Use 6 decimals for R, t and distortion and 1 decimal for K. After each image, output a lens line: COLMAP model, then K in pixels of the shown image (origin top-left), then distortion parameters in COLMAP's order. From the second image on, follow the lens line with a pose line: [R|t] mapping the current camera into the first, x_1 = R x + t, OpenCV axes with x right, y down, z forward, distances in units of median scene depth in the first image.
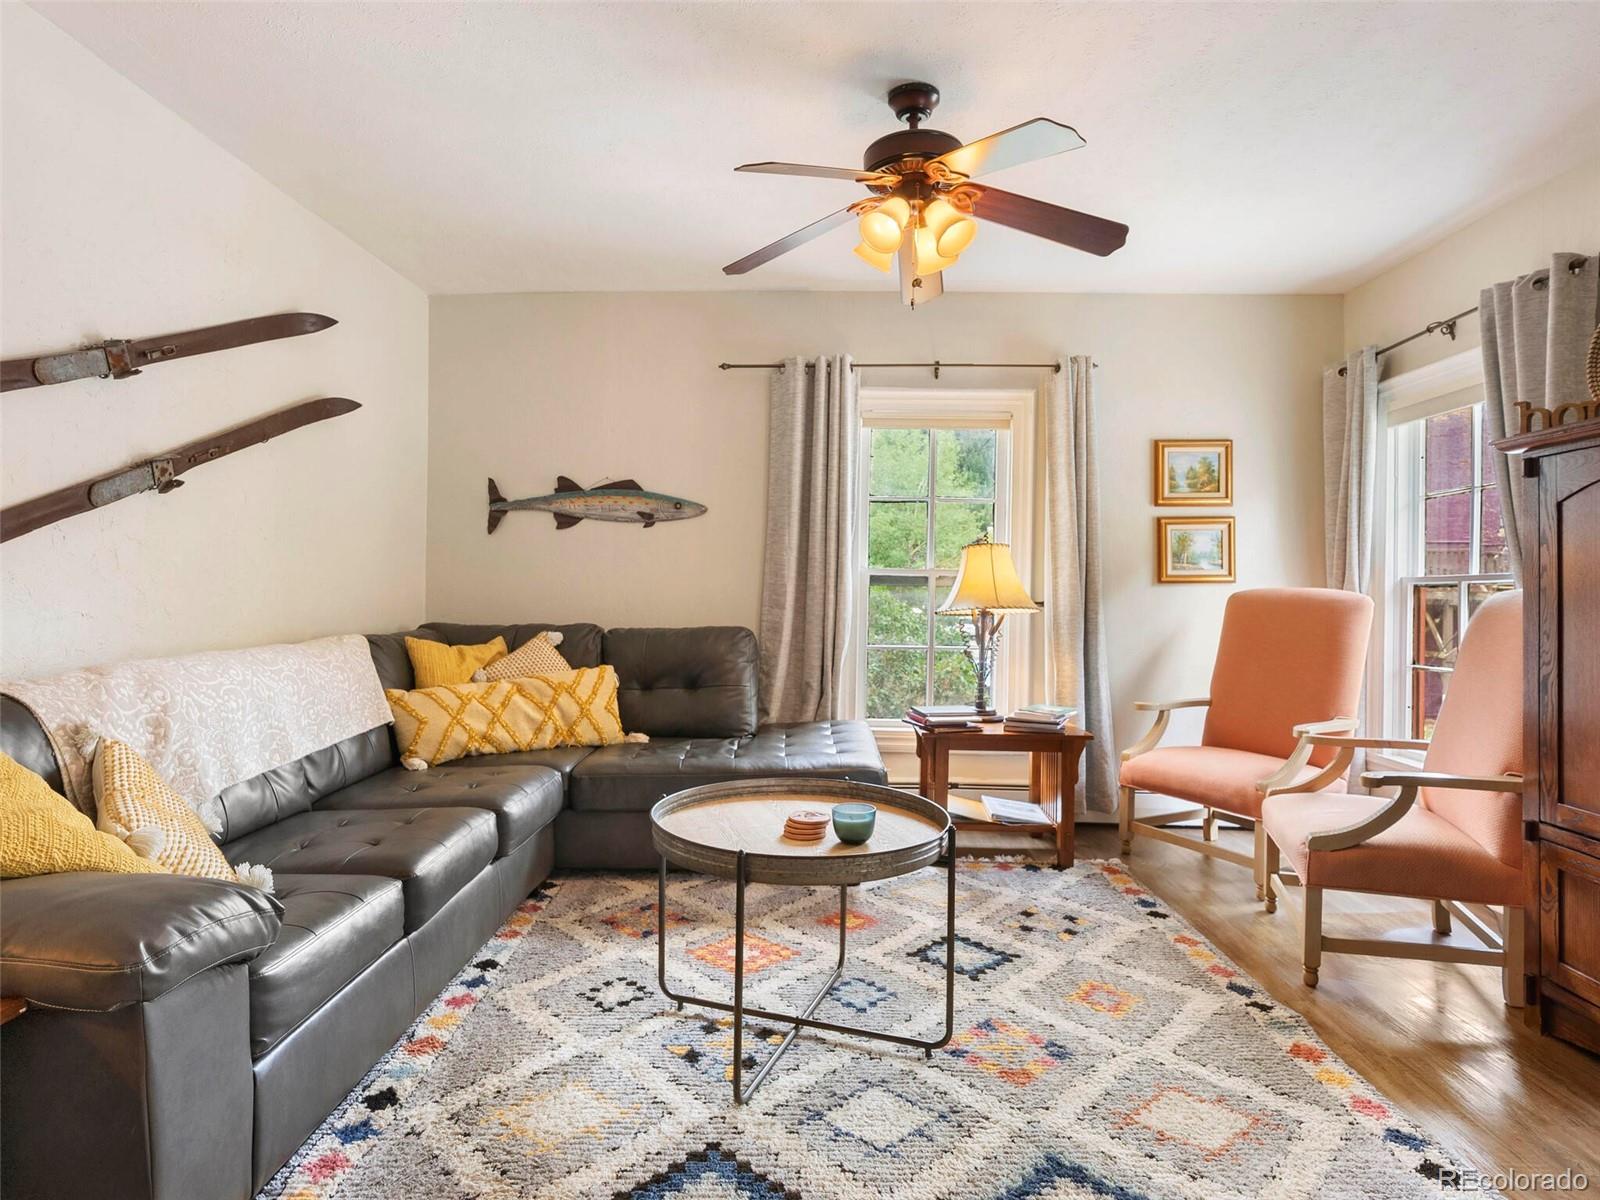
lens RADIAL K [[915.3, 0, 802.4], [0, 915.3, 603.9], [0, 0, 1]] dist [-0.000631, 0.000562]
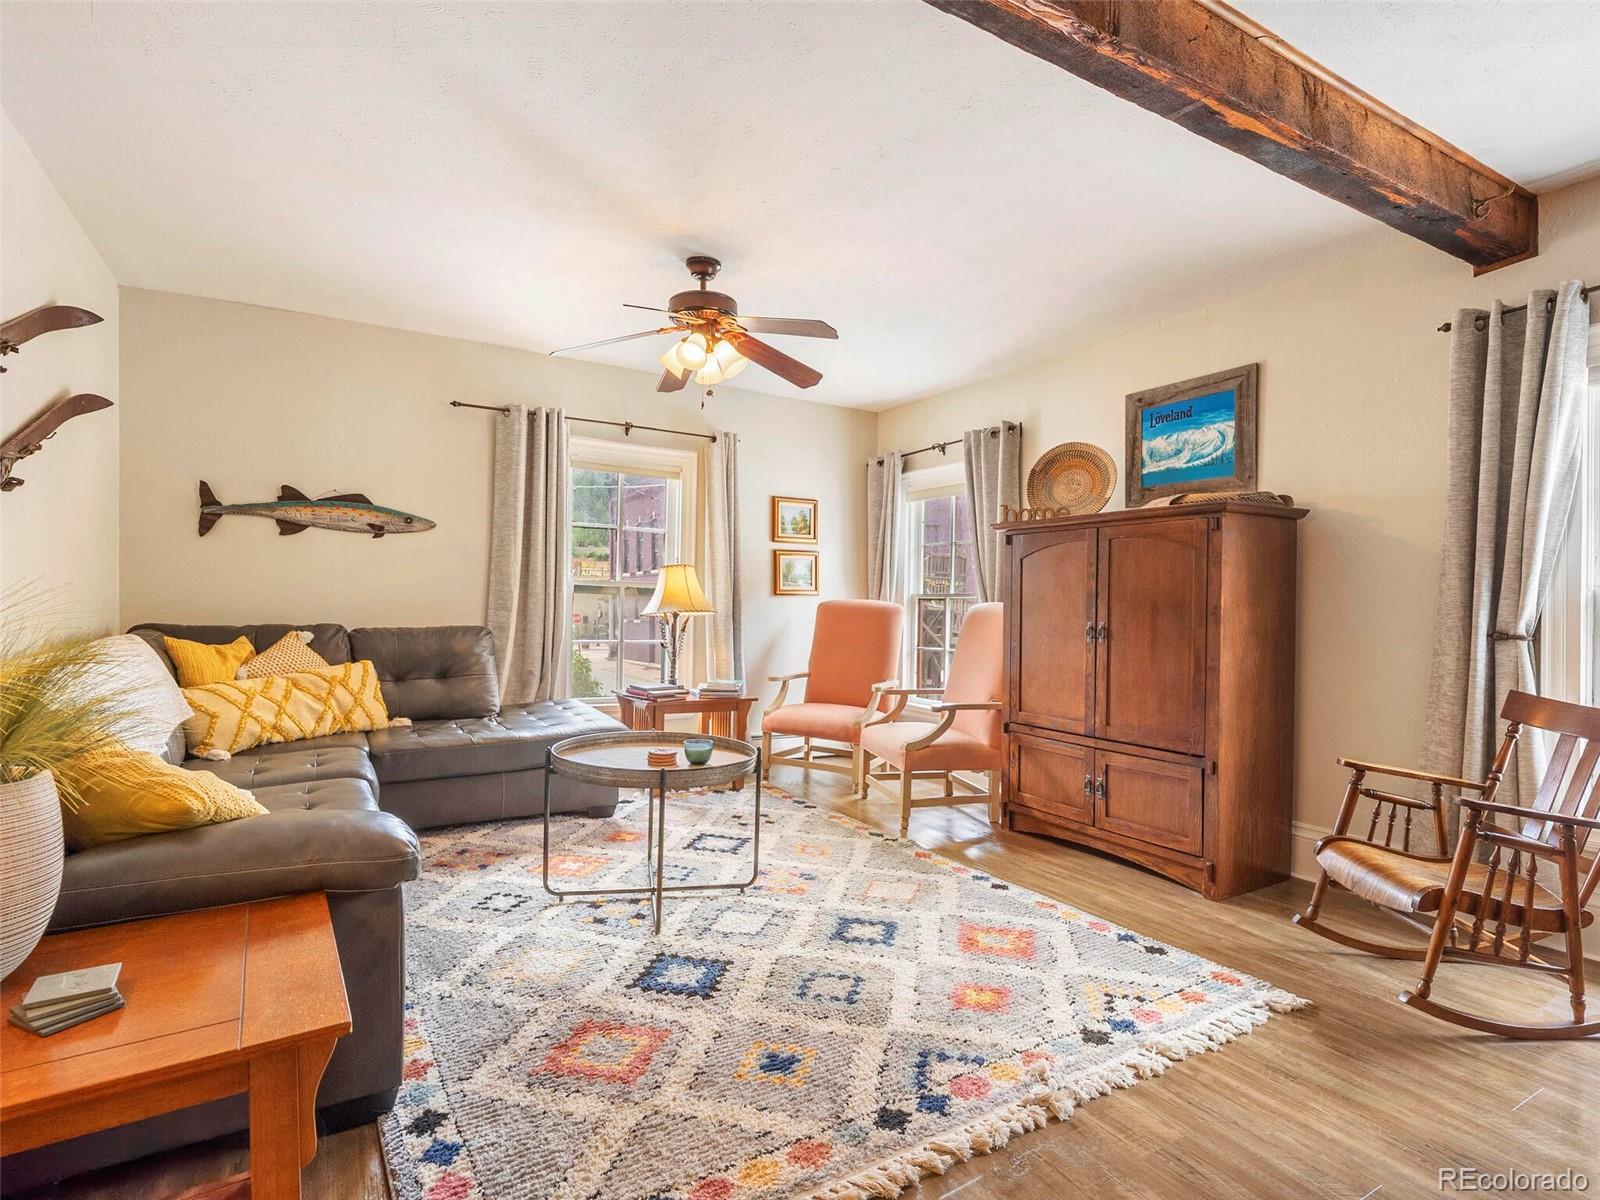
lens RADIAL K [[814.3, 0, 798.7], [0, 814.3, 629.1], [0, 0, 1]] dist [0.001022, 0.000020]
pose [[0.849105, -0.006723, 0.528181, -0.319372], [-0.006832, 0.999696, 0.023708, 0.000936], [-0.528180, -0.023739, 0.848801, -0.148839]]
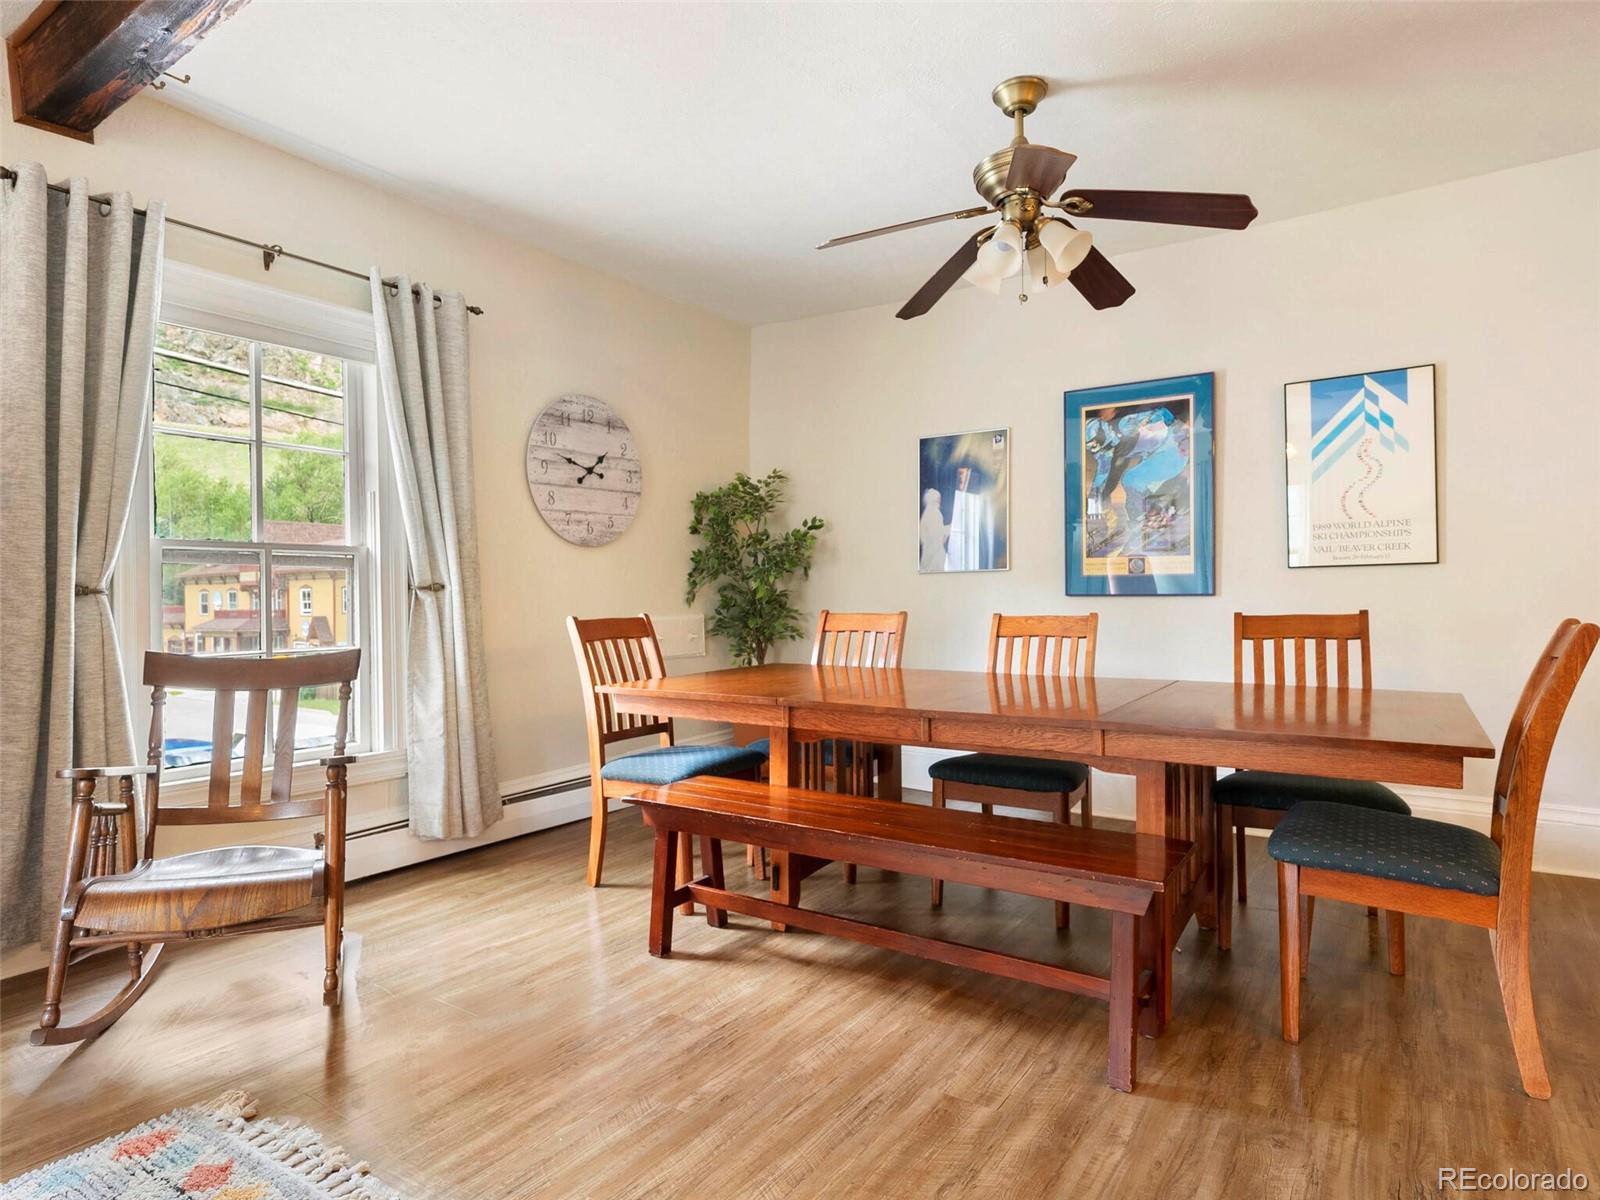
lens RADIAL K [[904.2, 0, 798.0], [0, 904.2, 610.6], [0, 0, 1]] dist [0.000776, 0.001328]
pose [[-0.841761, -0.003181, 0.539841, -0.185777], [0.004552, 0.999905, 0.012990, 0.030595], [-0.539831, 0.013392, -0.841667, 0.457596]]
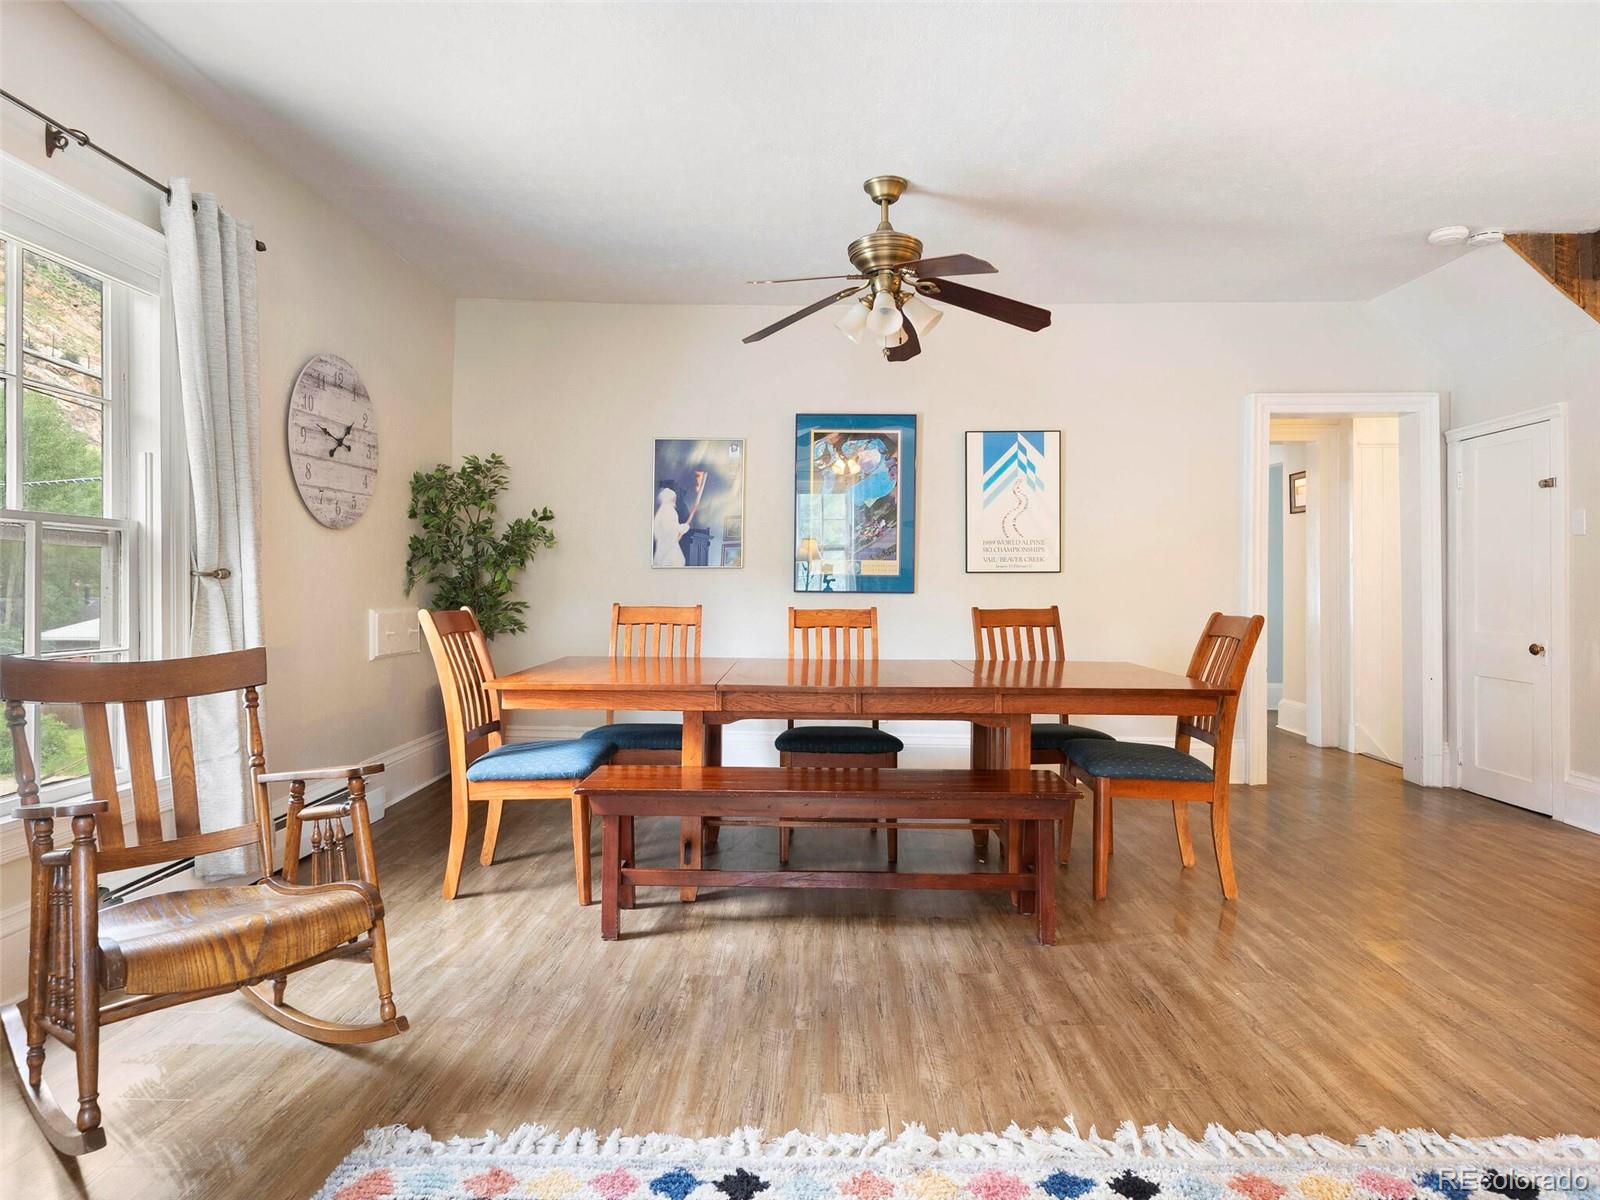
lens RADIAL K [[959.6, 0, 800.0], [0, 959.6, 600.0], [0, 0, 1]] dist [0.000389, -0.001098]
pose [[-0.999905, -0.008406, -0.010950, 0.158325], [-0.008502, 0.999926, 0.008758, 0.027871], [0.010875, 0.008851, -0.999902, 0.704692]]
